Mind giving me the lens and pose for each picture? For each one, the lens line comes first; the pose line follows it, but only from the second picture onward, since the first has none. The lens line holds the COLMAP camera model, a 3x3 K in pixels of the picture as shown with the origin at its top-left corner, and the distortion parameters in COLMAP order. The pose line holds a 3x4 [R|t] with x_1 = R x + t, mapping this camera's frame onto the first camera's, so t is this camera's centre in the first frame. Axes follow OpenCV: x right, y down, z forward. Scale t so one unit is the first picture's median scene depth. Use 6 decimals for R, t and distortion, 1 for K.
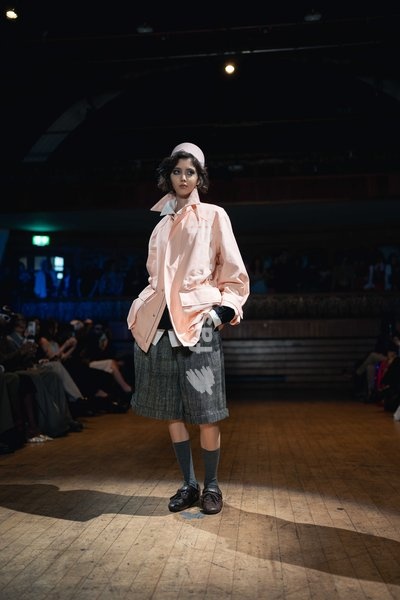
lens RADIAL K [[589.4, 0, 198.2], [0, 589.4, 298.3], [0, 0, 1]] dist [-0.017614, 0.150863]
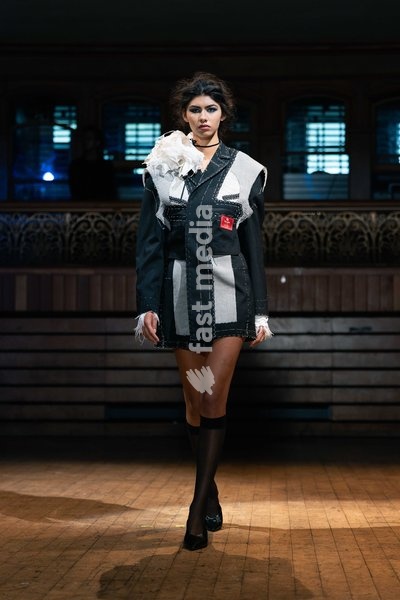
lens RADIAL K [[620.9, 0, 202.9], [0, 620.9, 297.6], [0, 0, 1]] dist [-0.009606, 0.128714]
pose [[0.999918, 0.012132, 0.004149, 0.155076], [-0.012291, 0.999097, 0.040672, 0.110464], [-0.003652, -0.040720, 0.999164, 1.558443]]
